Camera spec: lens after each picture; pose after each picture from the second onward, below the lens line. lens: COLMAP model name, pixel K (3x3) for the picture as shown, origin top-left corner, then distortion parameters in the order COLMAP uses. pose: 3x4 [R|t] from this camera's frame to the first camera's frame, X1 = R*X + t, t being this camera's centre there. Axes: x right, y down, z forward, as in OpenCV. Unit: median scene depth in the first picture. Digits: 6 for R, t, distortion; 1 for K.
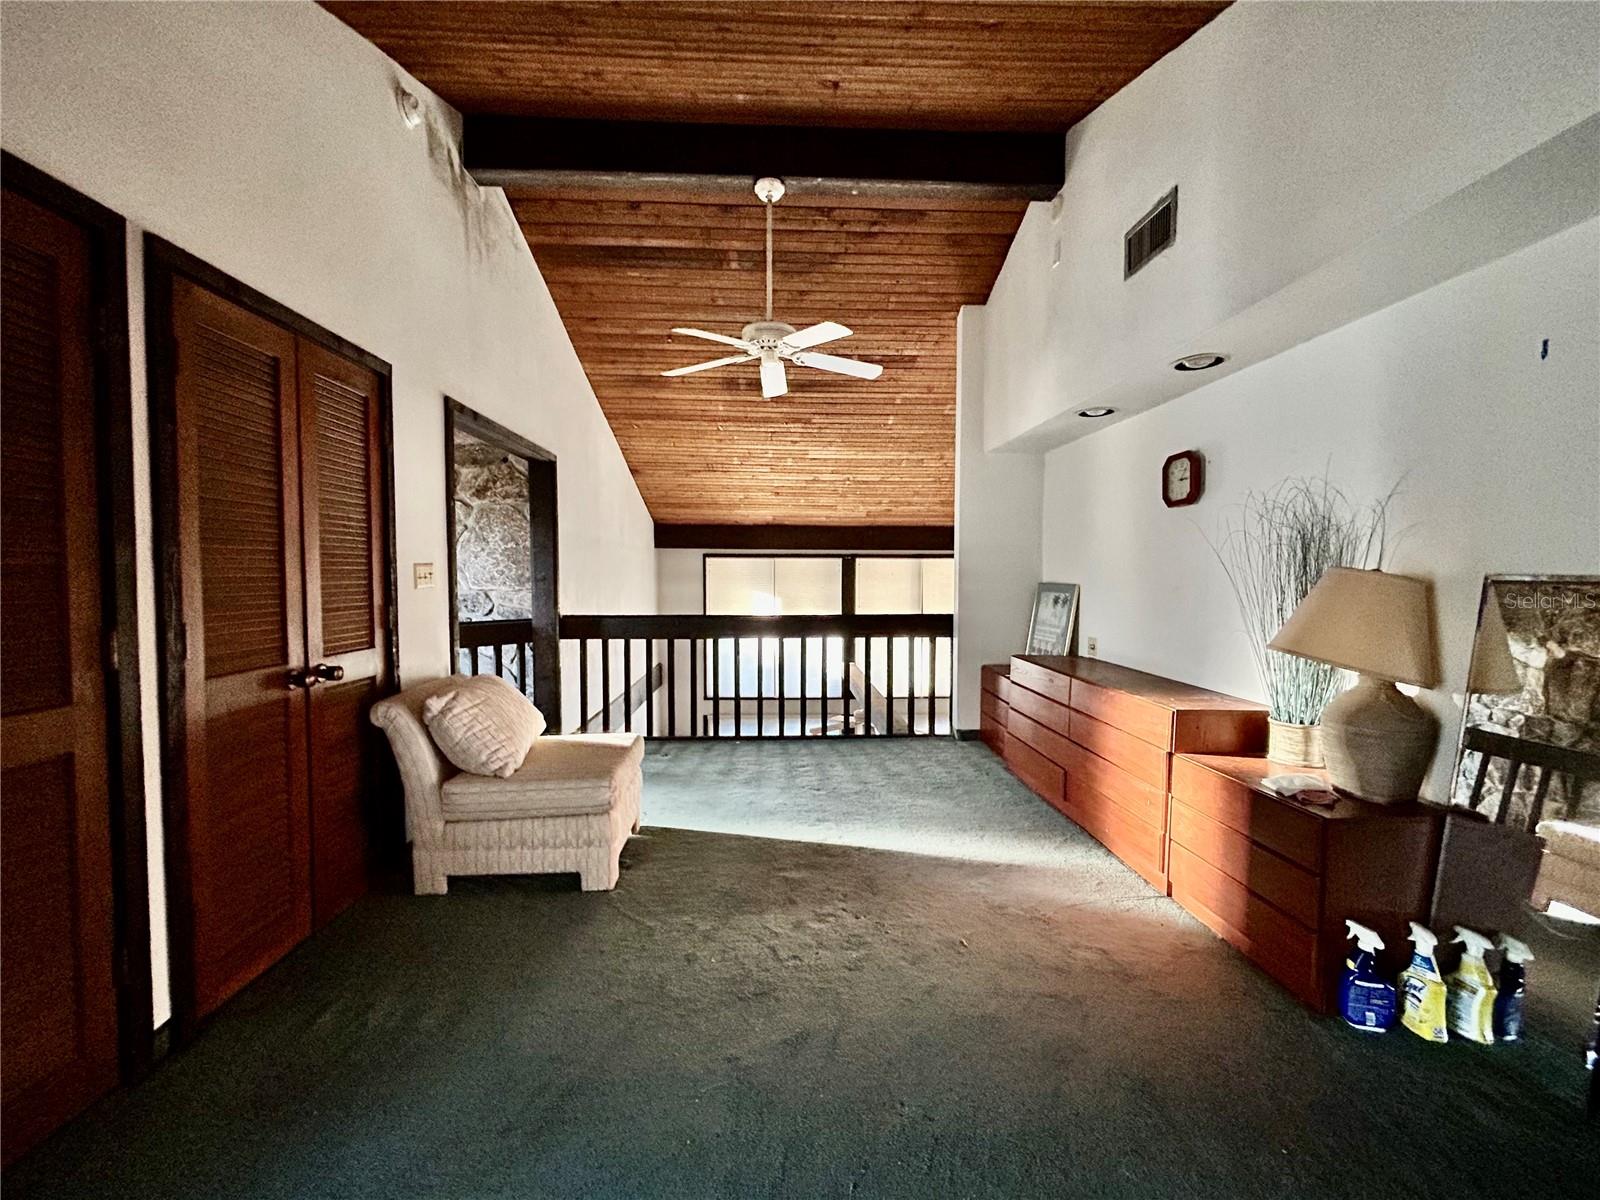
lens RADIAL K [[652.1, 0, 804.1], [0, 652.1, 604.7], [0, 0, 1]] dist [-0.002373, 0.000727]
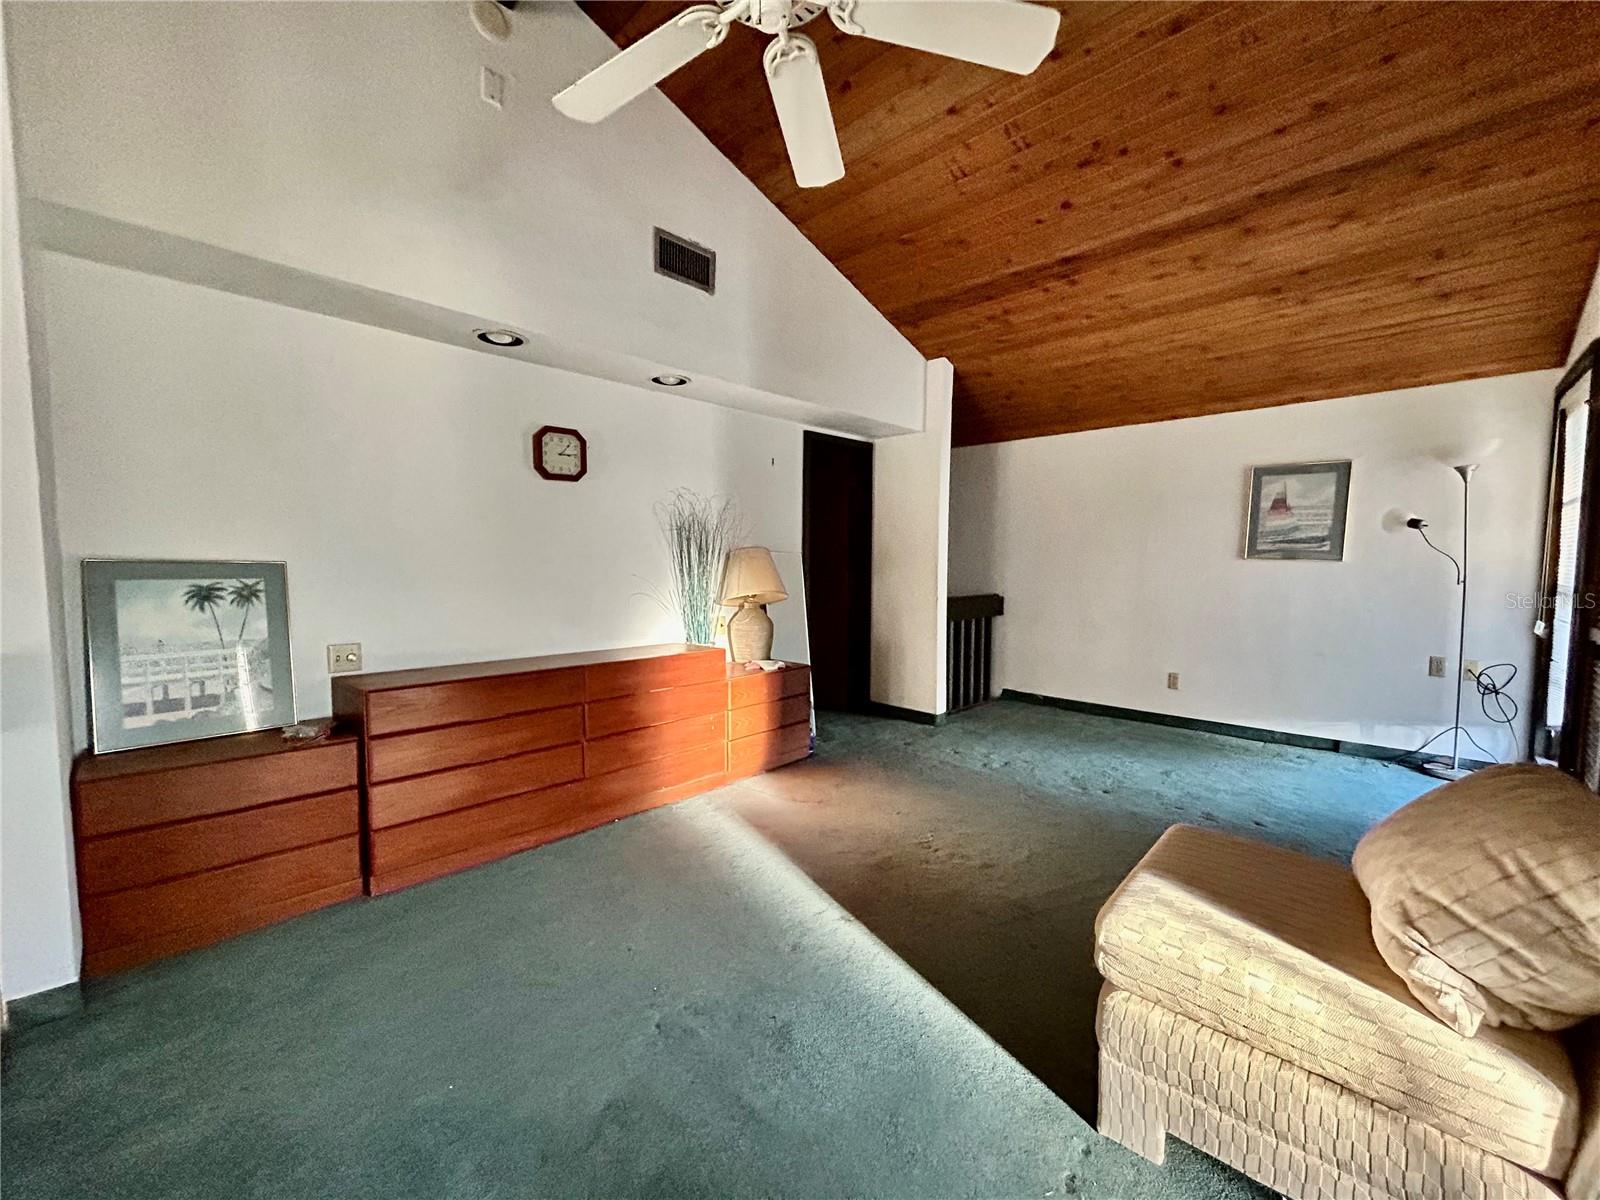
lens RADIAL K [[652.1, 0, 798.1], [0, 652.1, 601.8], [0, 0, 1]] dist [-0.002373, 0.000727]
pose [[-0.707476, -0.041942, 0.705491, -0.398085], [0.031946, 0.995319, 0.091209, -0.044798], [-0.706015, 0.087066, -0.702825, 1.455567]]
